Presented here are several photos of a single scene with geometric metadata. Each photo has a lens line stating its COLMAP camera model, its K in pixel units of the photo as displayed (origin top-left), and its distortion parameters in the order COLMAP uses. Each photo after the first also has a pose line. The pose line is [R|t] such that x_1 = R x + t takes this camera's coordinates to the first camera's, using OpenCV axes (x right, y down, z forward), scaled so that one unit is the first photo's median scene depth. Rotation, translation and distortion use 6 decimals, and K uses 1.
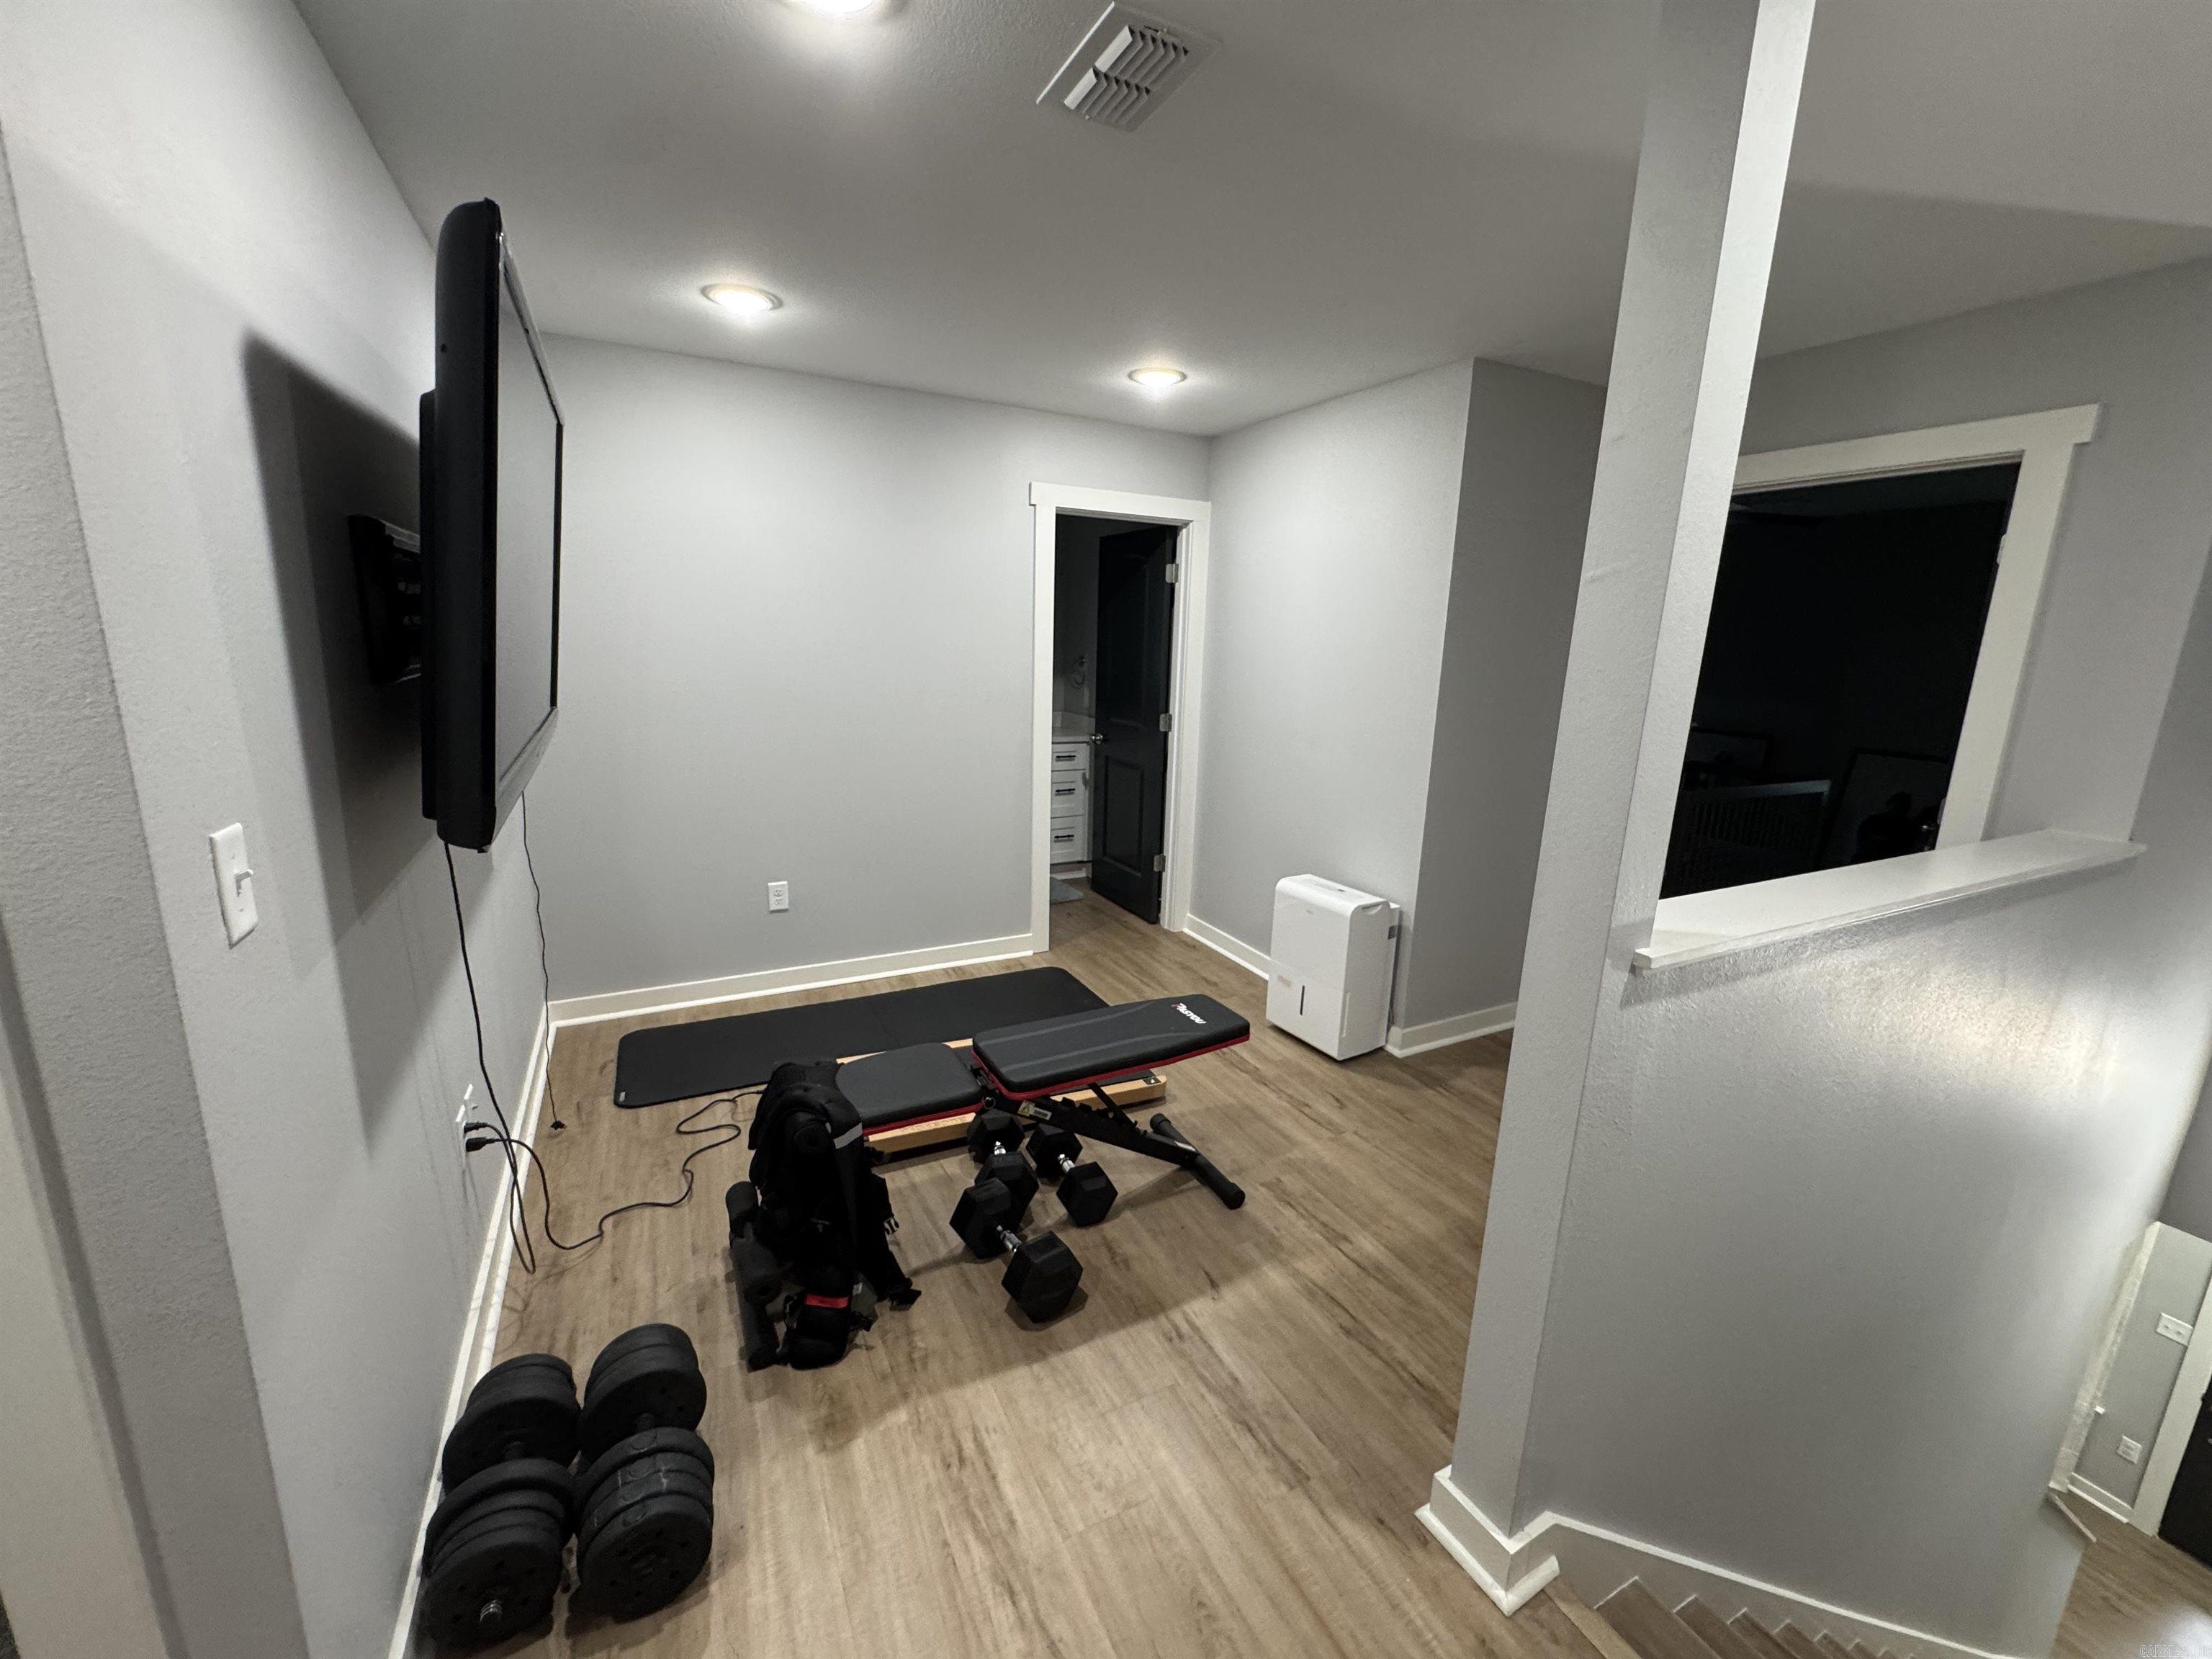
lens RADIAL K [[886.1, 0, 1108.7], [0, 886.1, 825.2], [0, 0, 1]] dist [-0.000356, 0.000168]
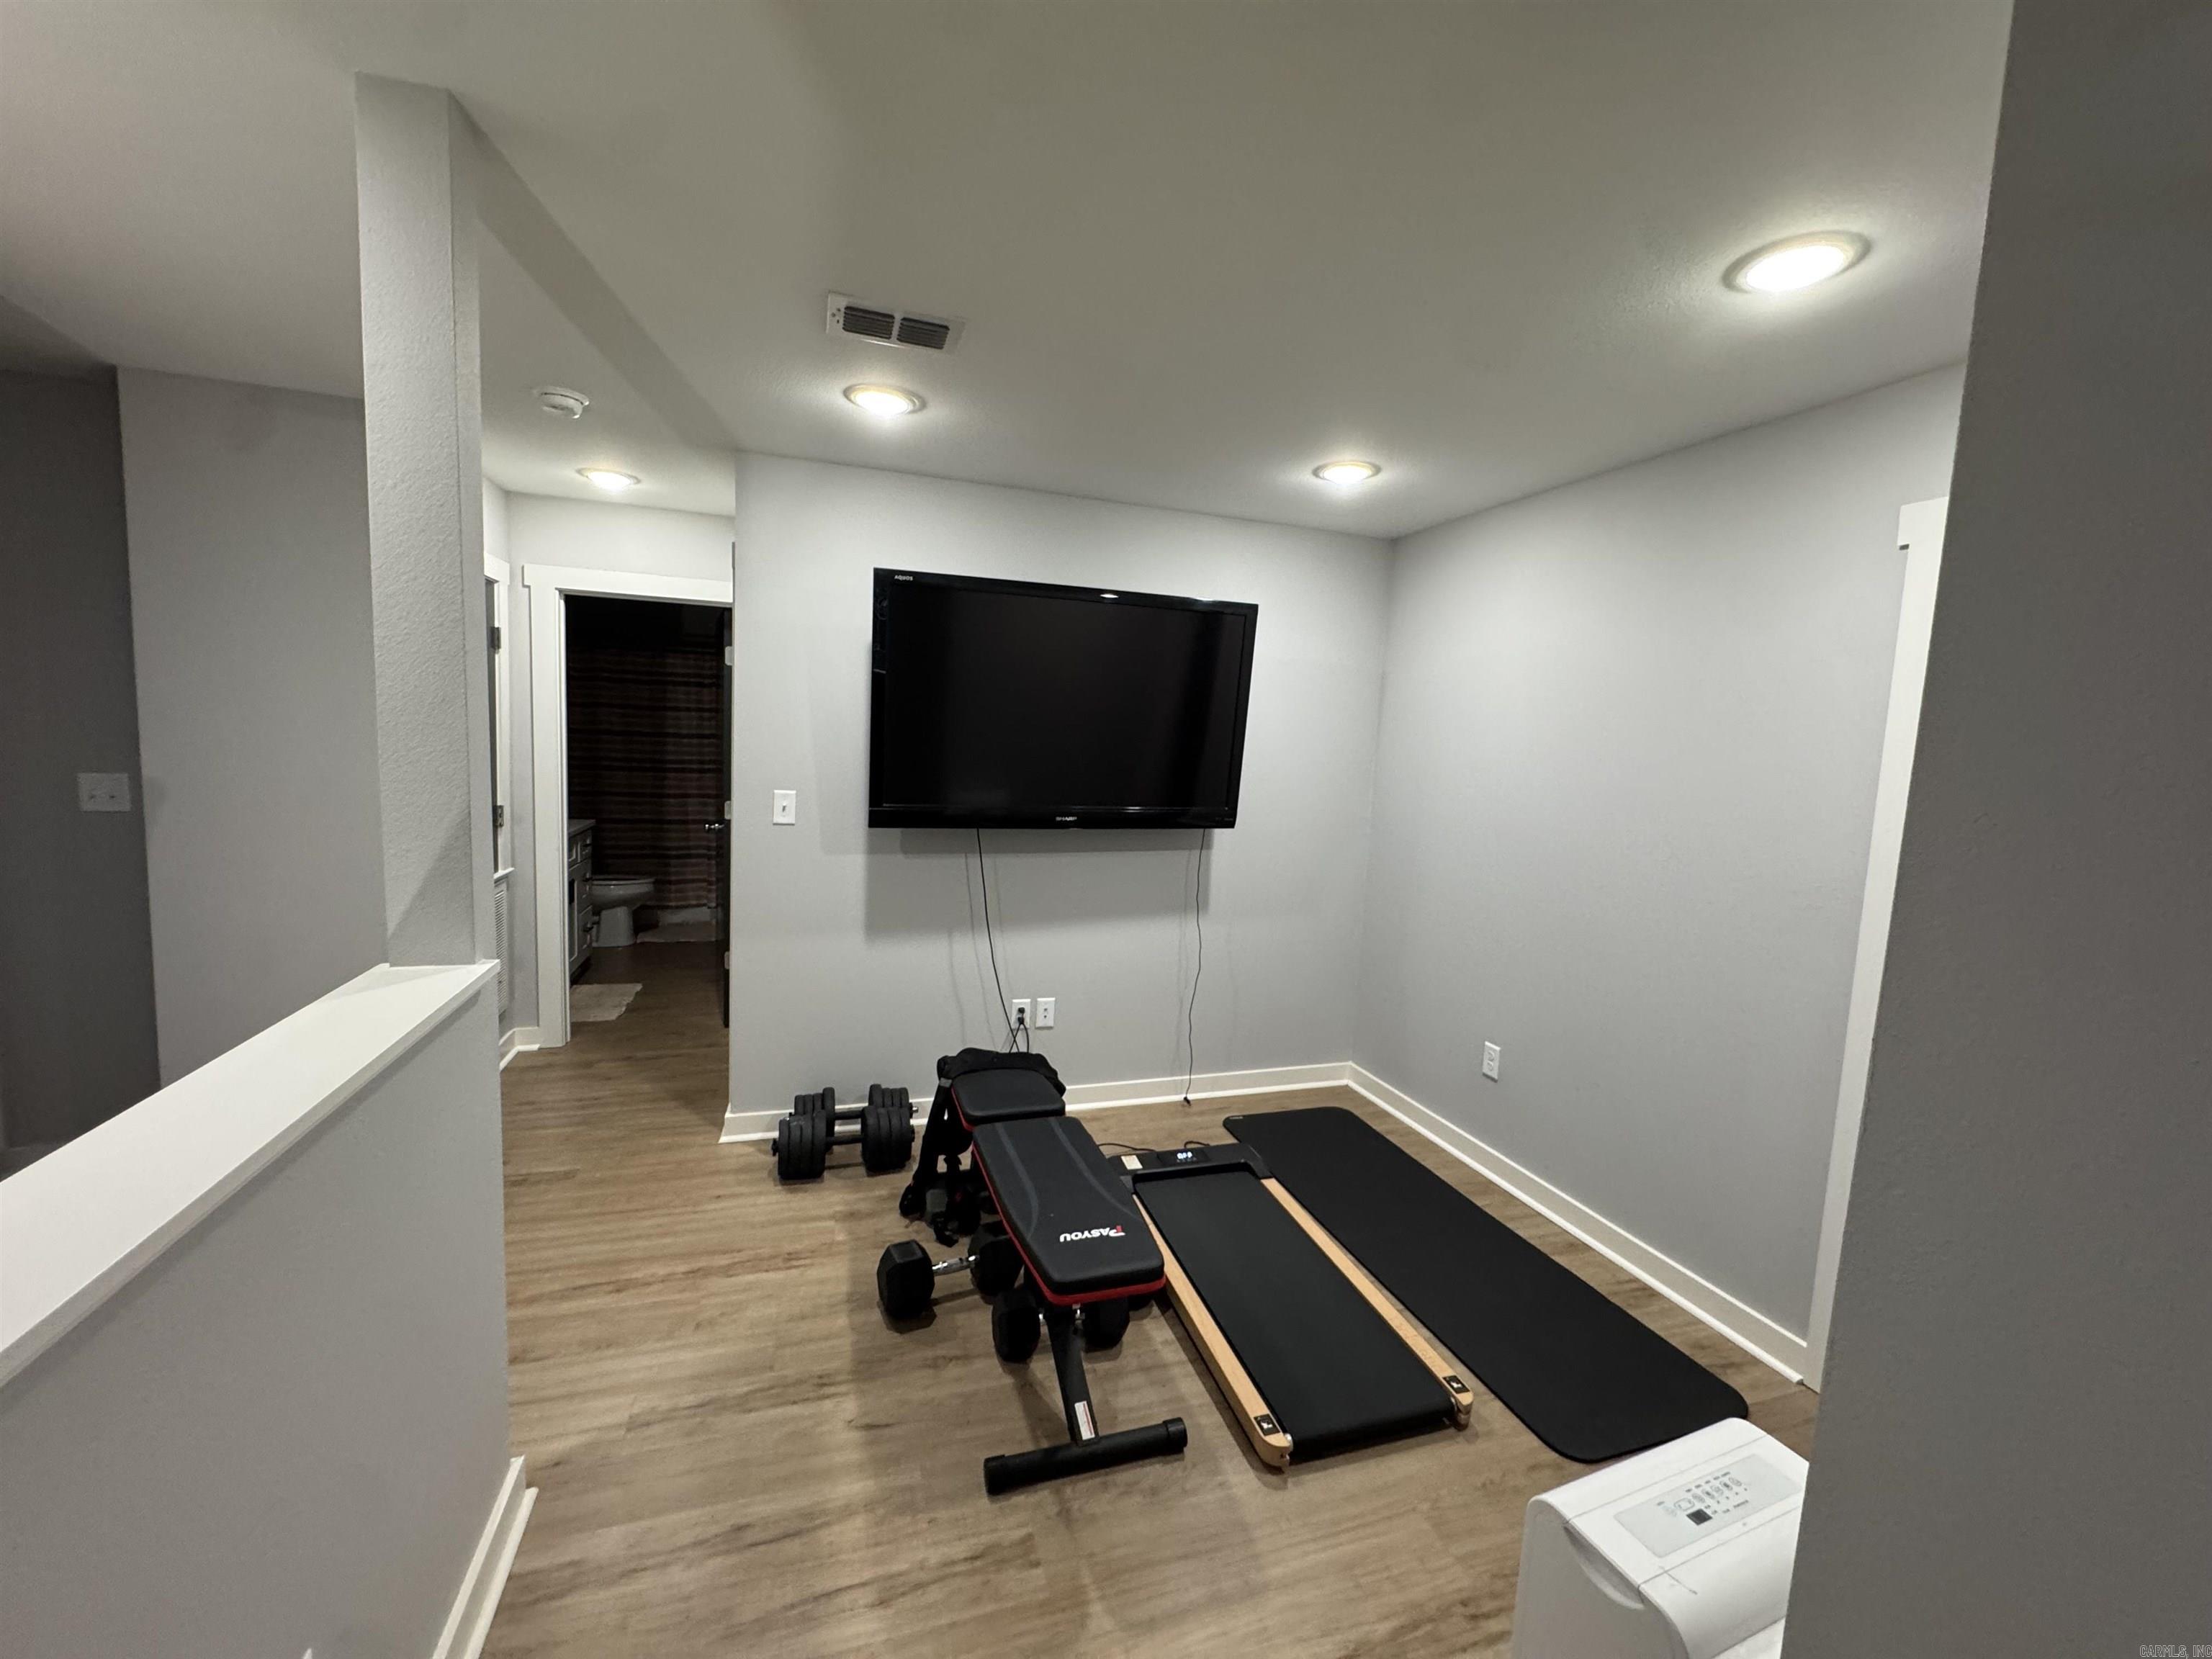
lens RADIAL K [[886.1, 0, 1108.7], [0, 886.1, 825.2], [0, 0, 1]] dist [-0.000356, 0.000168]
pose [[-0.156356, 0.059205, -0.985925, 0.782641], [-0.260354, 0.960428, 0.098963, -0.192318], [0.952769, 0.272163, -0.134755, 0.985180]]
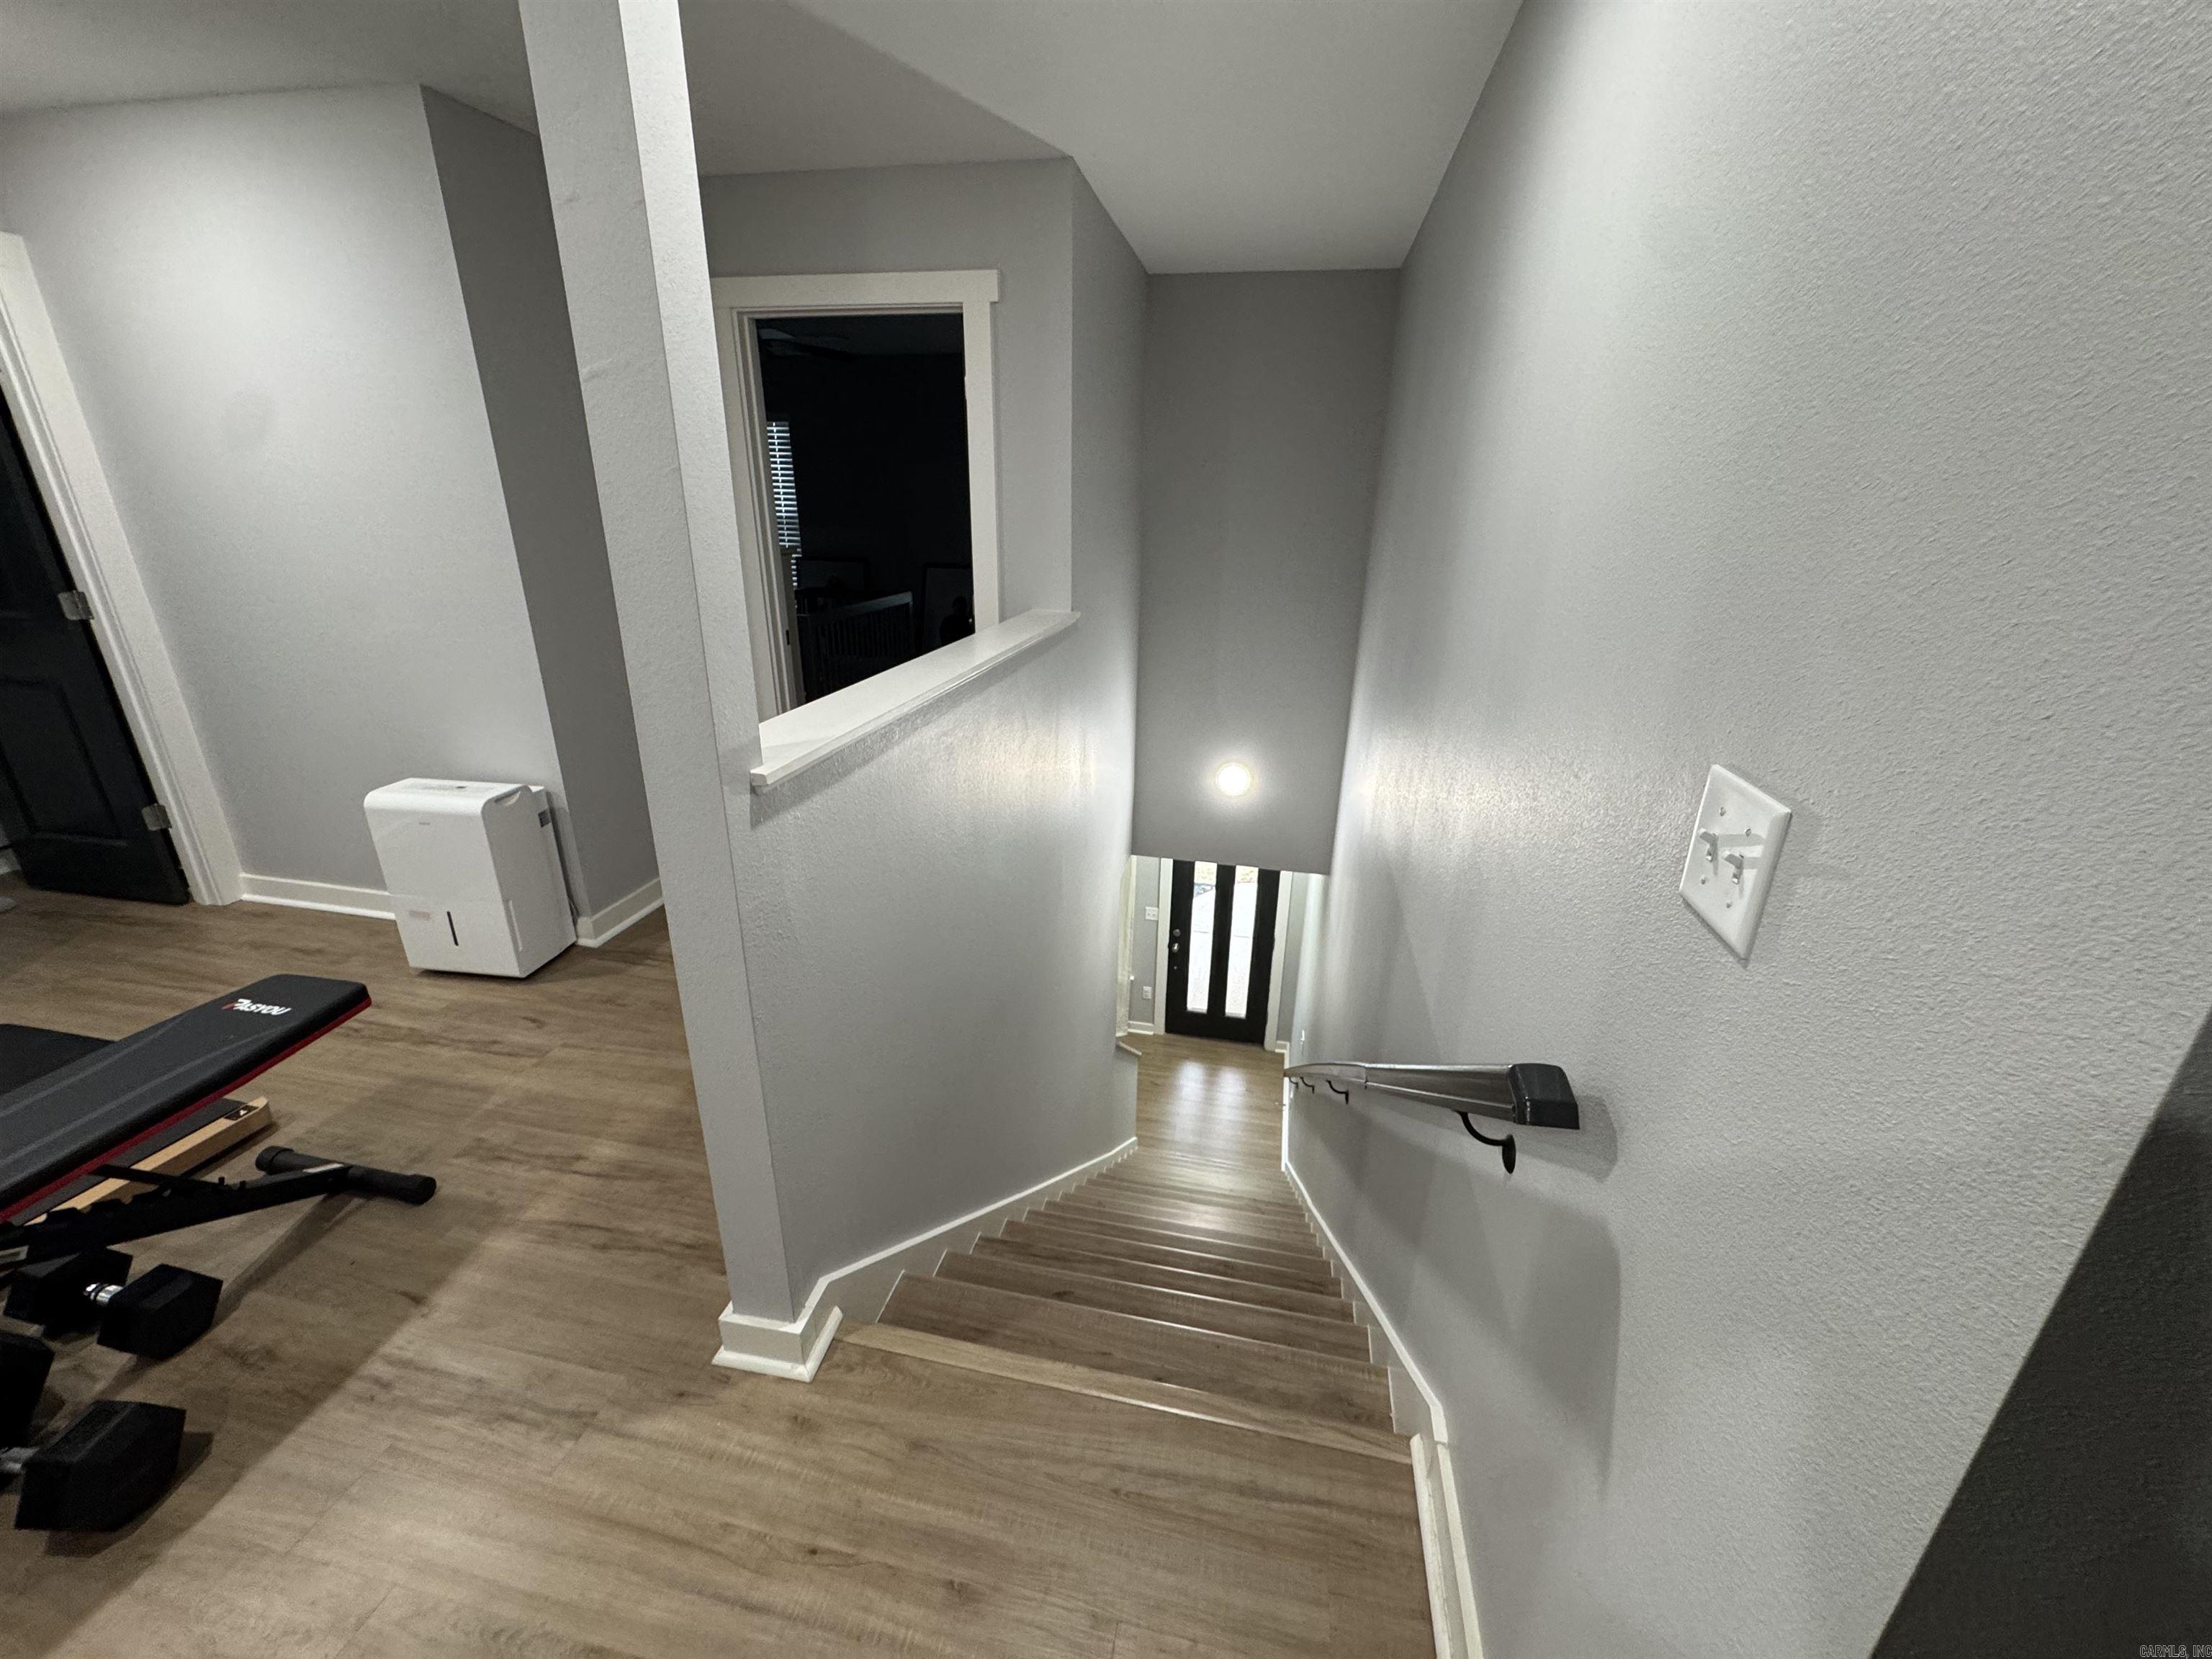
lens RADIAL K [[889.5, 0, 1104.6], [0, 889.5, 825.0], [0, 0, 1]] dist [-0.000600, -0.000161]
pose [[0.632033, -0.291528, 0.718015, 0.048284], [0.167376, 0.956026, 0.240832, 0.010718], [-0.756650, -0.032035, 0.653034, 0.008756]]
